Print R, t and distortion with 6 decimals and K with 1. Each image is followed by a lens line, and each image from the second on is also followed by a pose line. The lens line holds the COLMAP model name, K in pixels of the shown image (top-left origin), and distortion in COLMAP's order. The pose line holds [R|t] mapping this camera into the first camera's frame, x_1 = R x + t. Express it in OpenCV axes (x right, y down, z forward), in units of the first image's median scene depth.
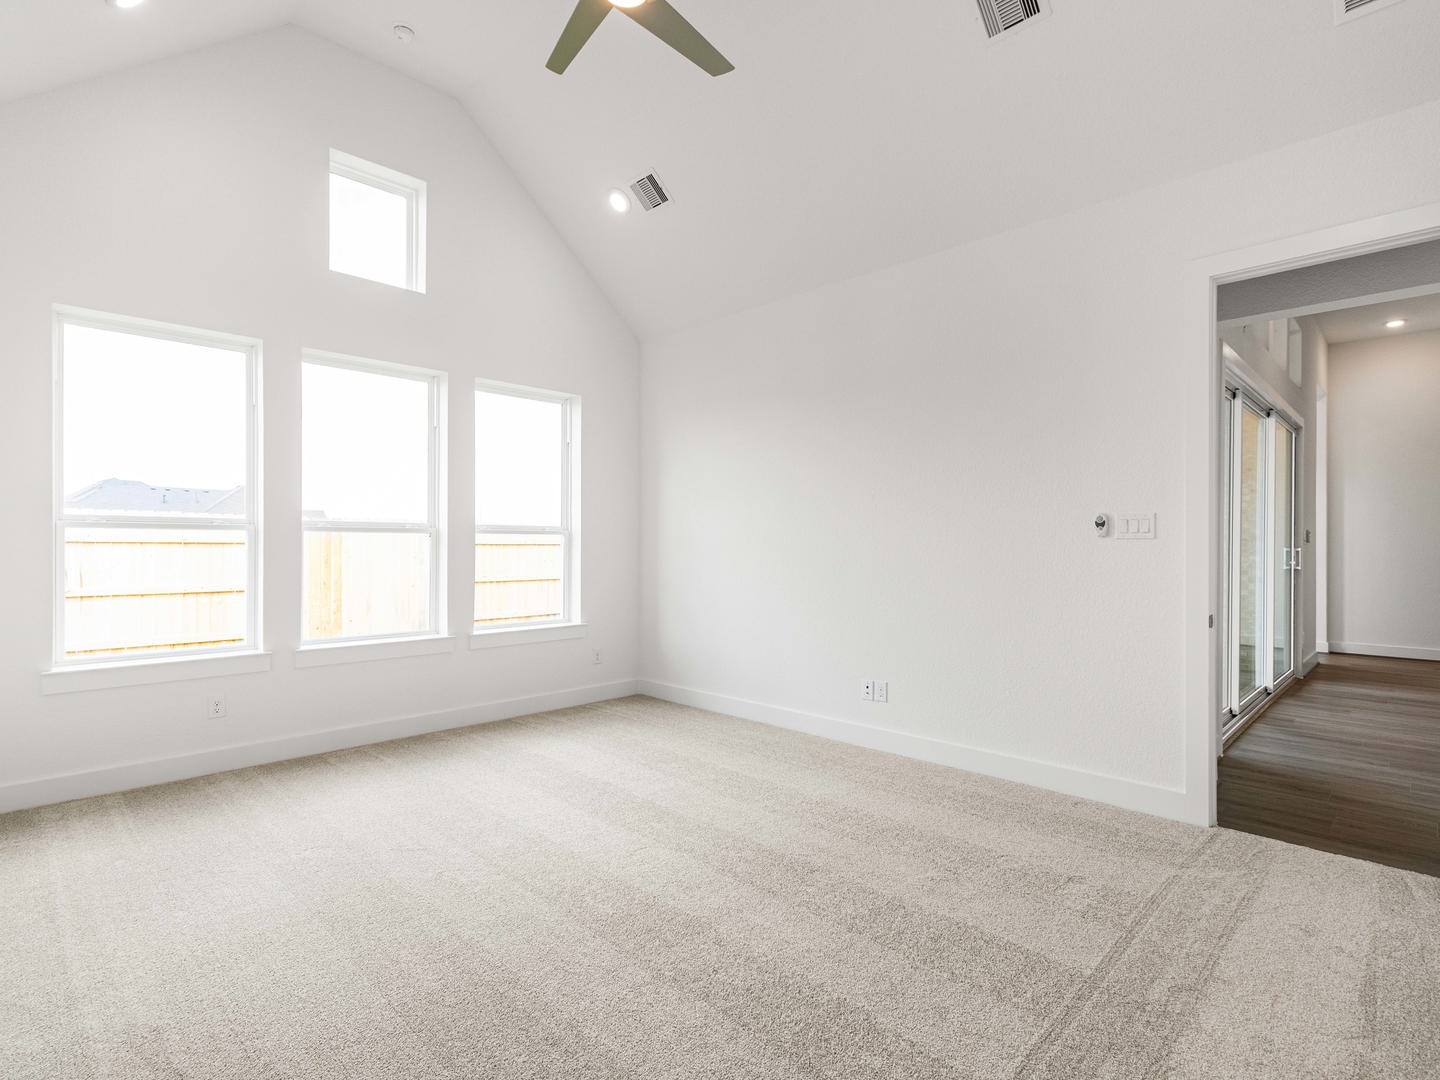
lens RADIAL K [[713.9, 0, 720.4], [0, 713.9, 545.4], [0, 0, 1]] dist [-0.000929, 0.001040]
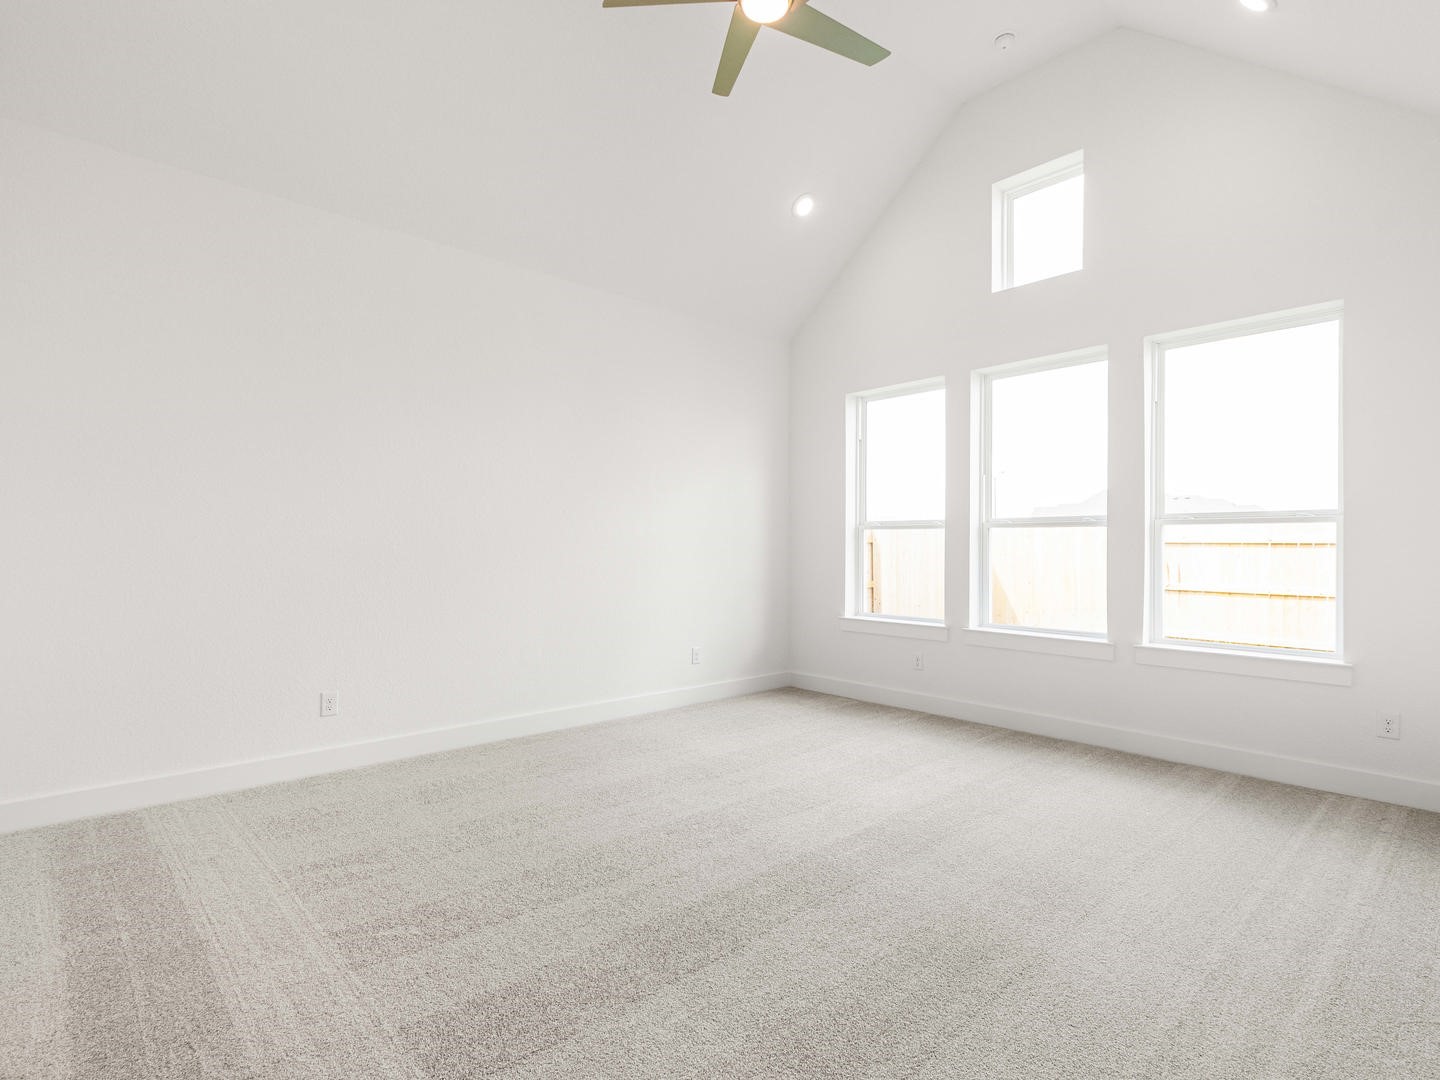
lens RADIAL K [[713.9, 0, 720.4], [0, 713.9, 545.4], [0, 0, 1]] dist [-0.000929, 0.001040]
pose [[-0.036823, -0.005030, -0.999309, 0.519686], [-0.005030, 0.999976, -0.004848, 0.015016], [0.999309, 0.004848, -0.036848, 0.553721]]
